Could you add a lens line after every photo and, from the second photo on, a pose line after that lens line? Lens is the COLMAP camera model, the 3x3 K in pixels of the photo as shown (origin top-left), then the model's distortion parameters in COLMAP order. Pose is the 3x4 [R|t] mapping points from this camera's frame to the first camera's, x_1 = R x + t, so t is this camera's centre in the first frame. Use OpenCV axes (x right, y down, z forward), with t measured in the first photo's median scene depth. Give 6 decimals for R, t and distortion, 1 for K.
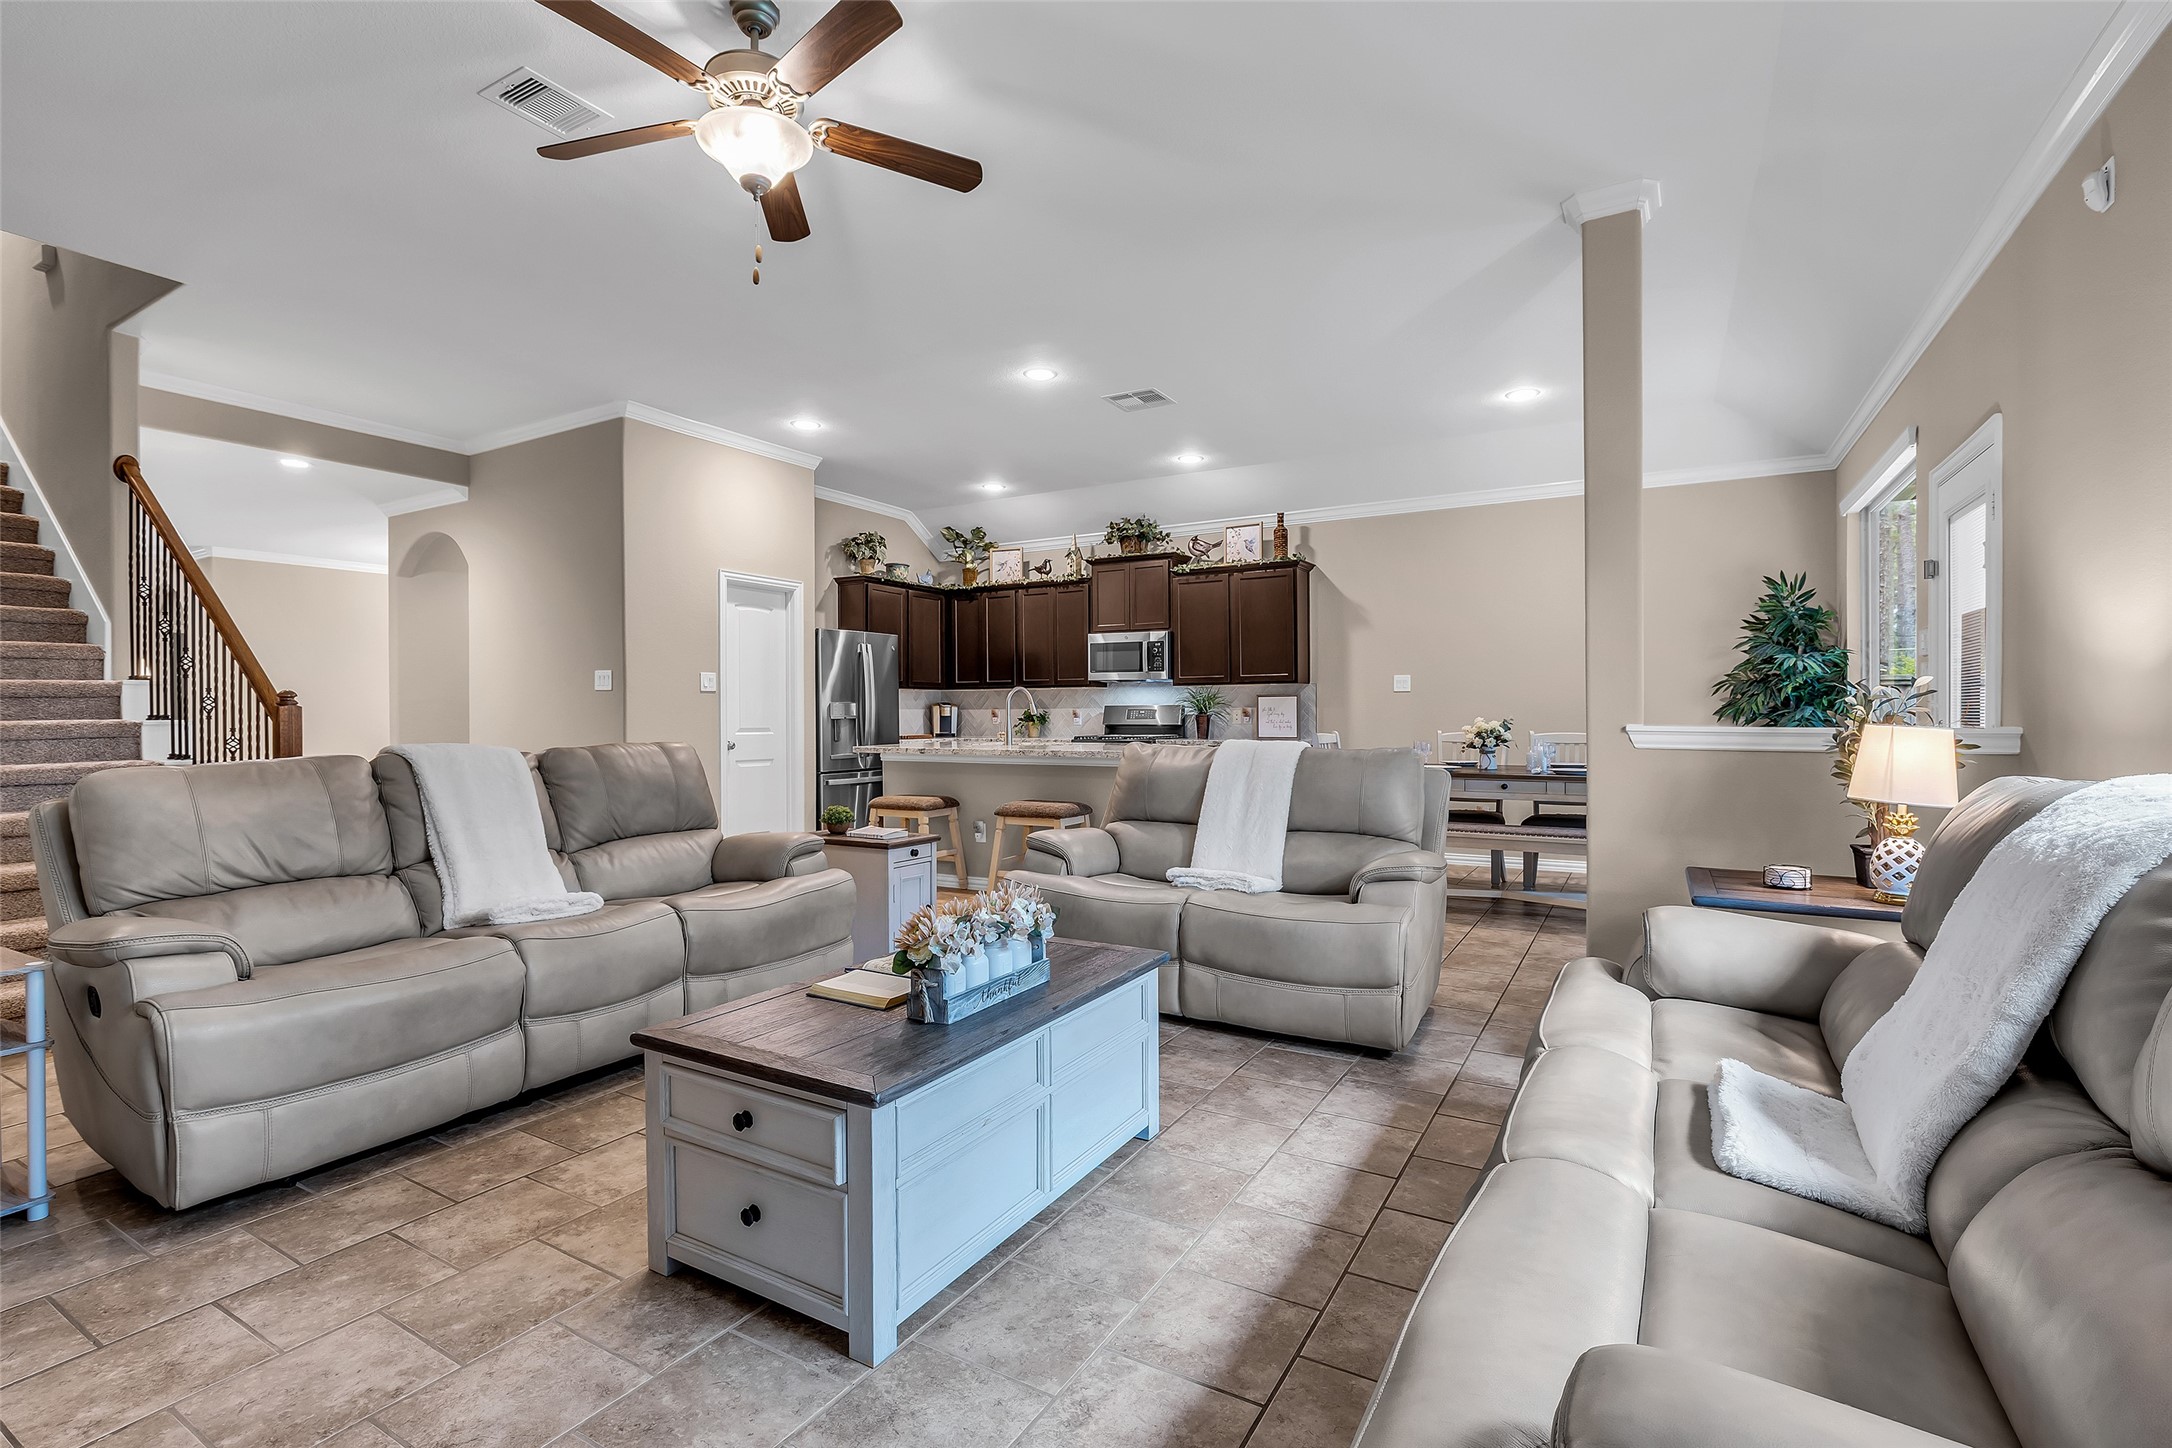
lens RADIAL K [[993.4, 0, 1079.8], [0, 993.4, 719.6], [0, 0, 1]] dist [-0.020030, 0.004370]
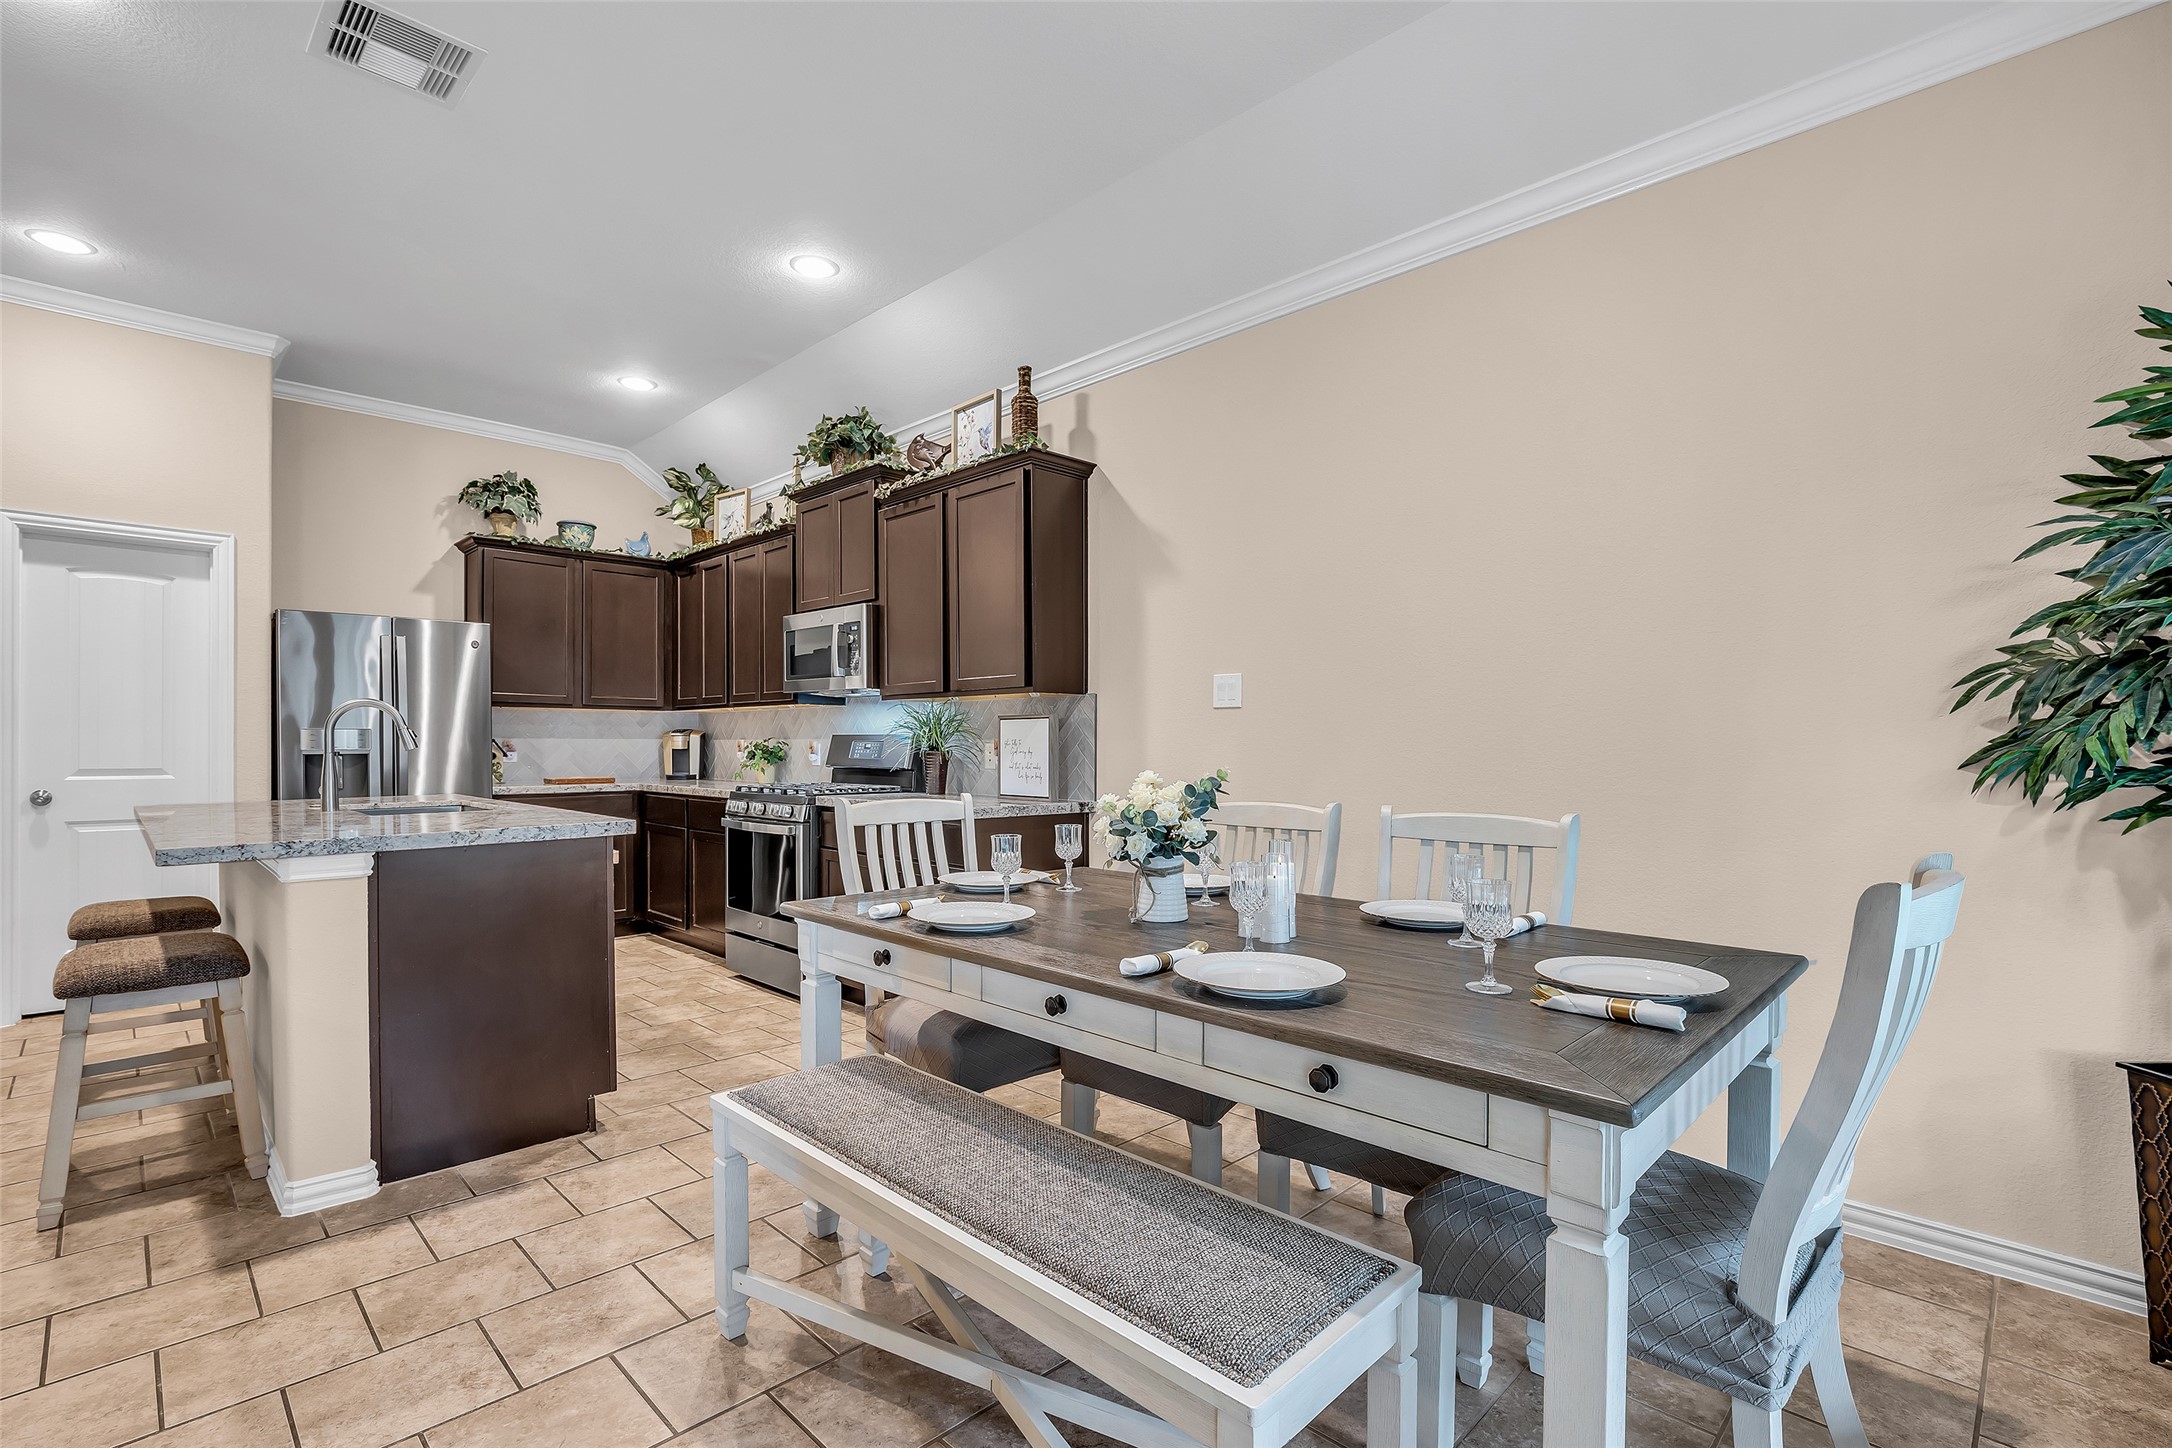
lens RADIAL K [[993.4, 0, 1084.1], [0, 993.4, 748.3], [0, 0, 1]] dist [-0.020030, 0.004370]
pose [[0.968597, 0.006852, -0.248542, 0.350374], [-0.006241, 0.999975, 0.003245, -0.009144], [0.248558, -0.001592, 0.968616, 0.483270]]
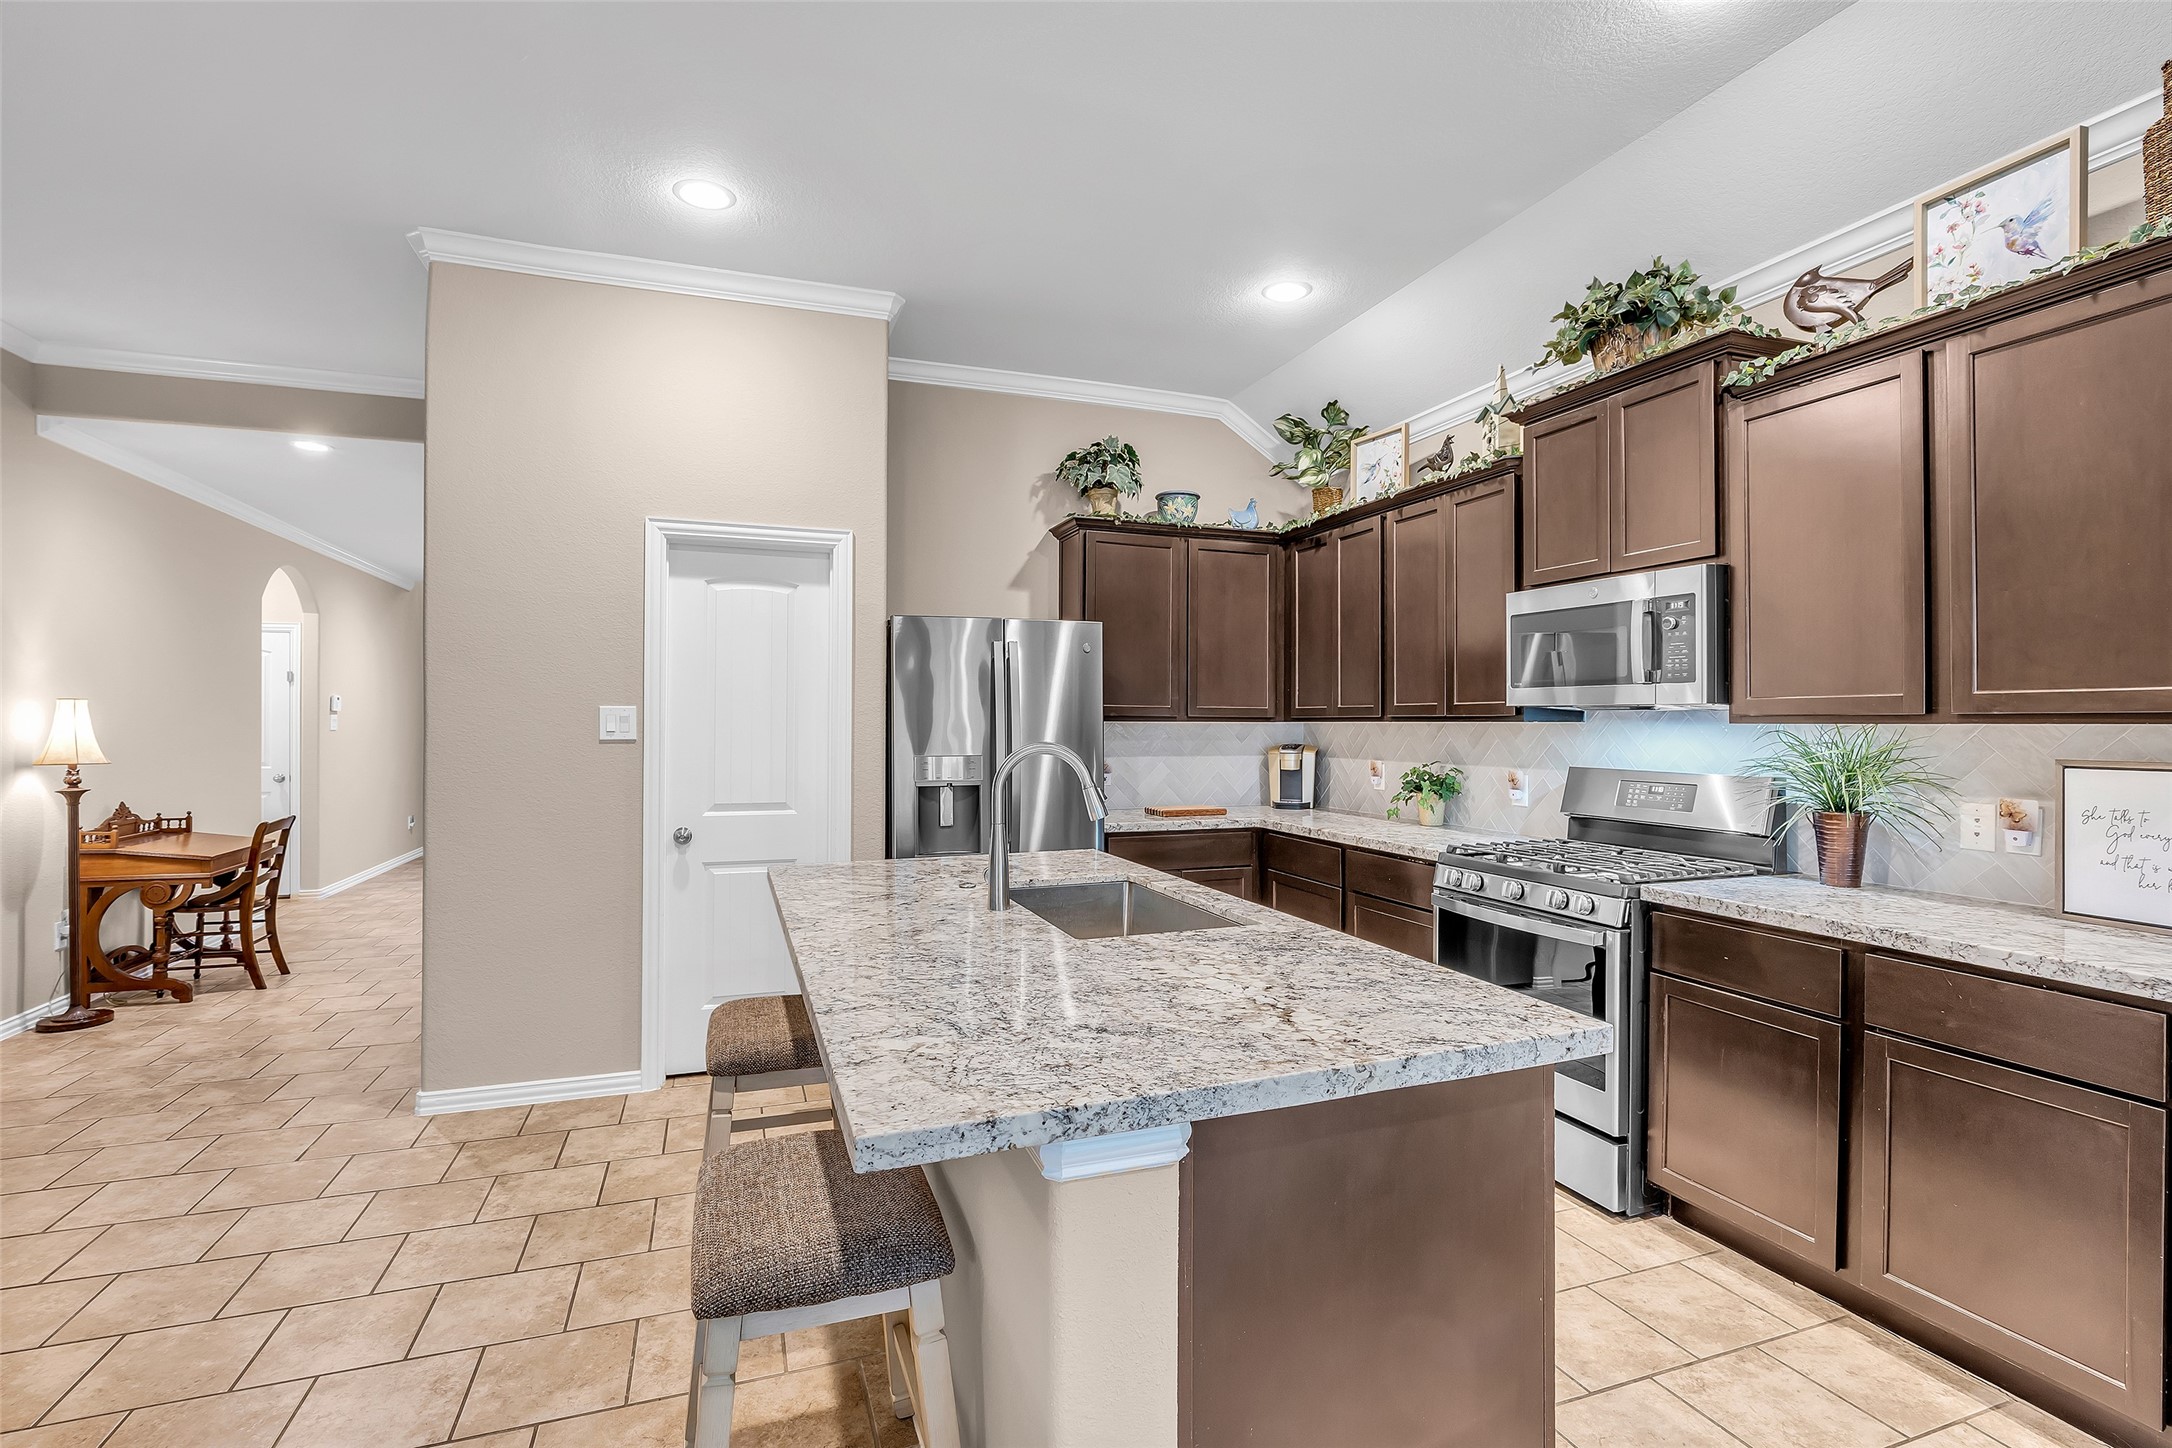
lens RADIAL K [[993.4, 0, 1078.8], [0, 993.4, 724.4], [0, 0, 1]] dist [-0.020030, 0.004370]
pose [[0.768909, 0.007402, -0.639316, 0.139913], [-0.008017, 0.999966, 0.001936, -0.032781], [0.639308, 0.003637, 0.768942, 0.600700]]
